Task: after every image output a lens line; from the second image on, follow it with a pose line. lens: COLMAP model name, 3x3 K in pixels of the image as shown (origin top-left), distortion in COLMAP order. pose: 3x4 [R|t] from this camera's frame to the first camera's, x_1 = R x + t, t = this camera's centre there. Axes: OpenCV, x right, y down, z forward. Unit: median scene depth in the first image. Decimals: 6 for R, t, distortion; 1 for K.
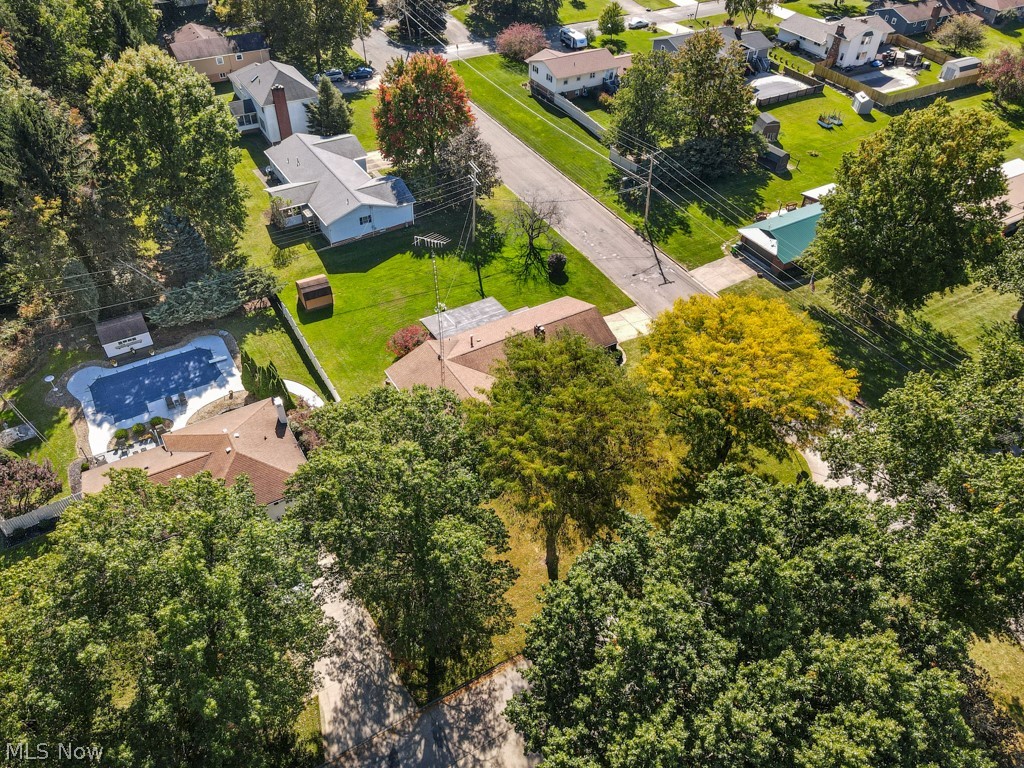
lens RADIAL K [[747.8, 0, 512.0], [0, 747.8, 384.0], [0, 0, 1]] dist [0.012726, -0.004041]
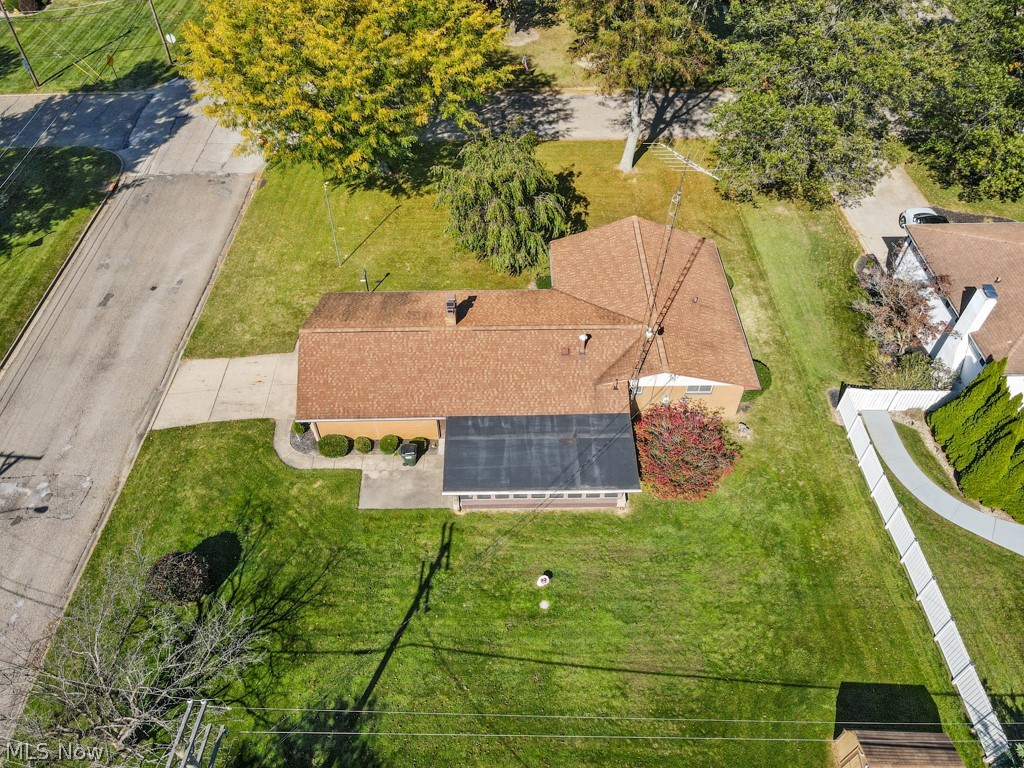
lens RADIAL K [[747.8, 0, 512.0], [0, 747.8, 384.0], [0, 0, 1]] dist [0.012726, -0.004041]
pose [[-0.862006, -0.396936, 0.315257, -0.149215], [0.318733, 0.059159, 0.945996, -0.448595], [-0.394151, 0.915938, 0.075521, 0.817309]]
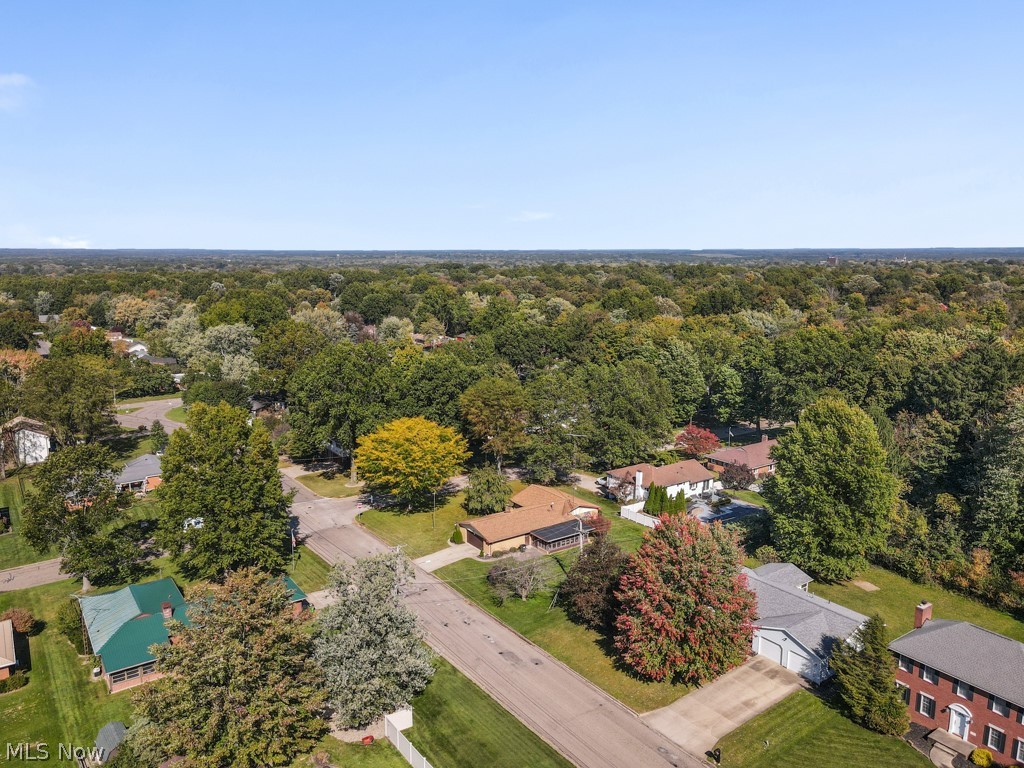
lens RADIAL K [[747.8, 0, 512.0], [0, 747.8, 384.0], [0, 0, 1]] dist [0.012726, -0.004041]
pose [[-0.997698, -0.022646, -0.063921, 0.113896], [-0.064302, 0.615311, 0.785657, -1.188114], [0.021539, 0.787959, -0.615351, 1.440141]]
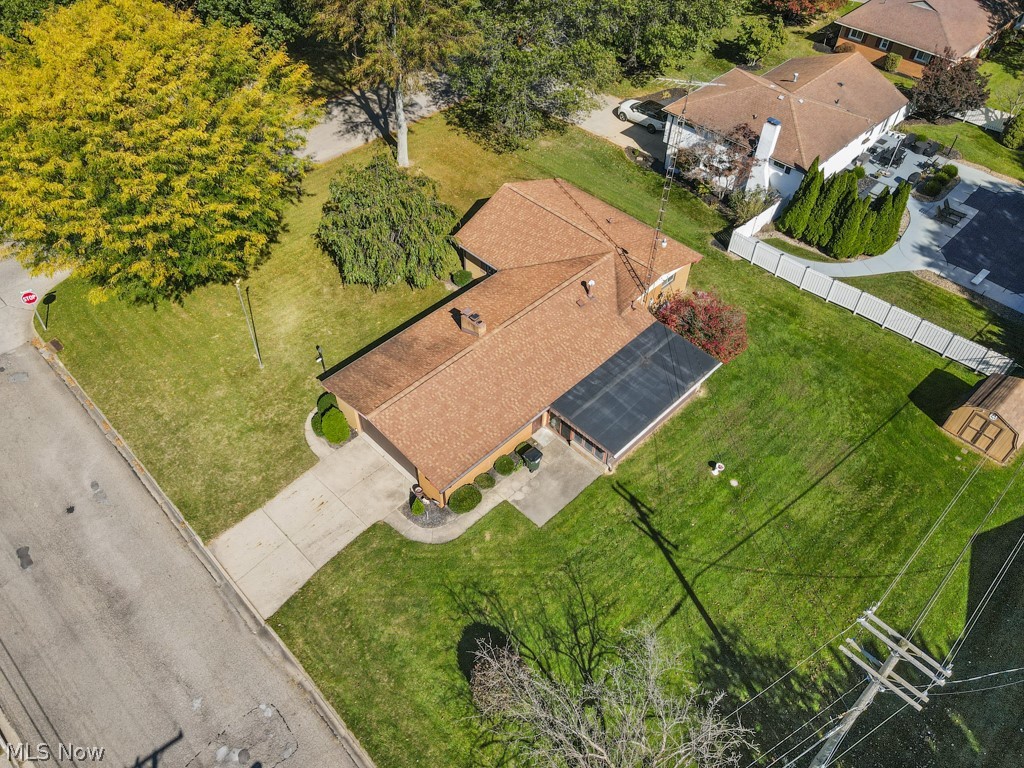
lens RADIAL K [[742.3, 0, 512.0], [0, 742.3, 384.0], [0, 0, 1]] dist [0.005347, 0.001792]
pose [[-0.970408, 0.144358, -0.193569, 0.097651], [-0.192055, 0.024485, 0.981079, -0.479228], [0.146366, 0.989223, 0.003964, 0.860923]]
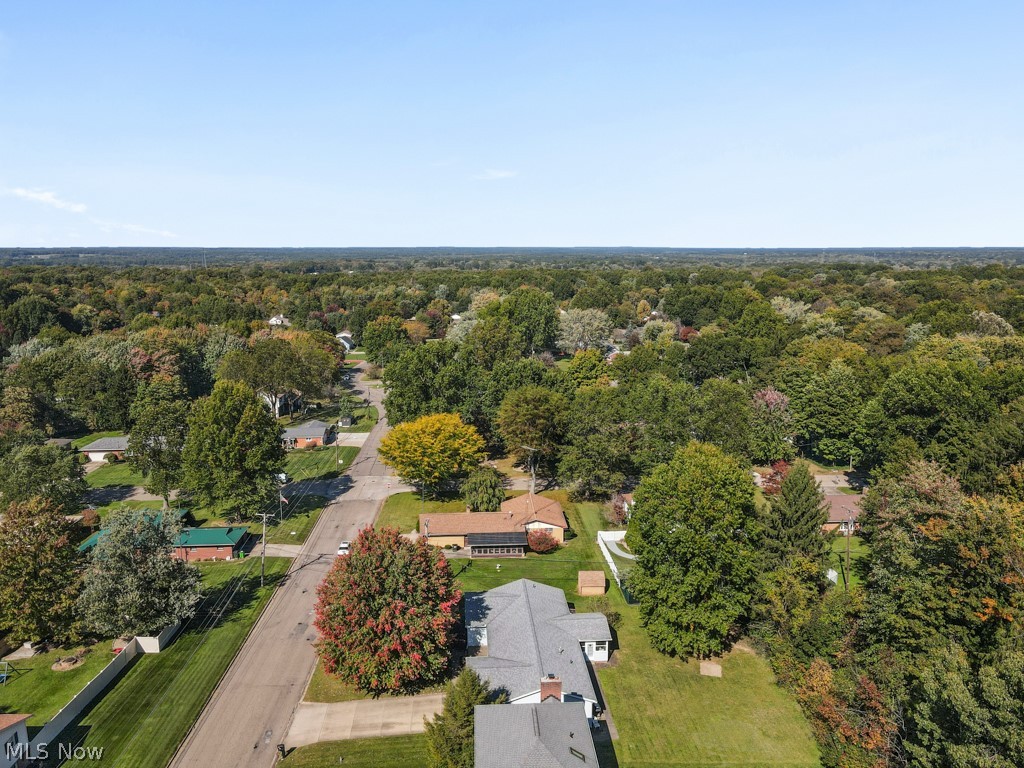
lens RADIAL K [[747.8, 0, 512.0], [0, 747.8, 384.0], [0, 0, 1]] dist [0.012726, -0.004041]
pose [[-0.878024, -0.114873, 0.464627, -0.625116], [0.300429, 0.623421, 0.721865, -1.128341], [-0.372581, 0.773402, -0.512867, 1.302808]]
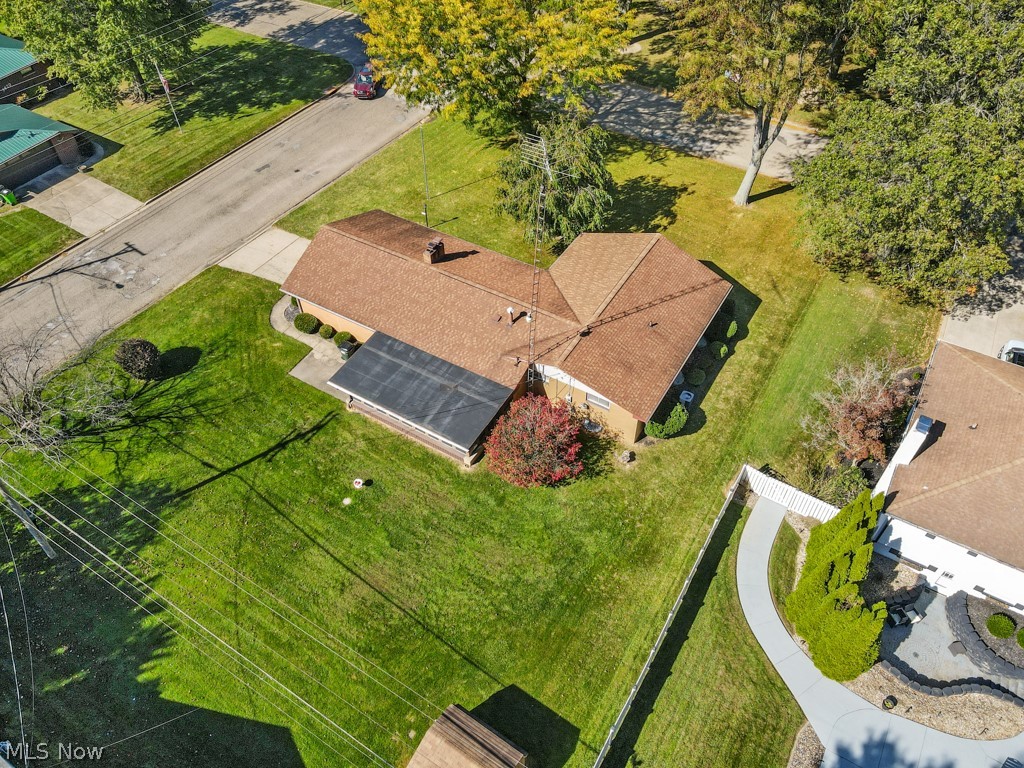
lens RADIAL K [[747.8, 0, 512.0], [0, 747.8, 384.0], [0, 0, 1]] dist [0.012726, -0.004041]
pose [[-0.462532, -0.675253, 0.574541, -0.325120], [0.591963, 0.247220, 0.767113, -0.376748], [-0.660034, 0.694921, 0.285378, 0.713959]]
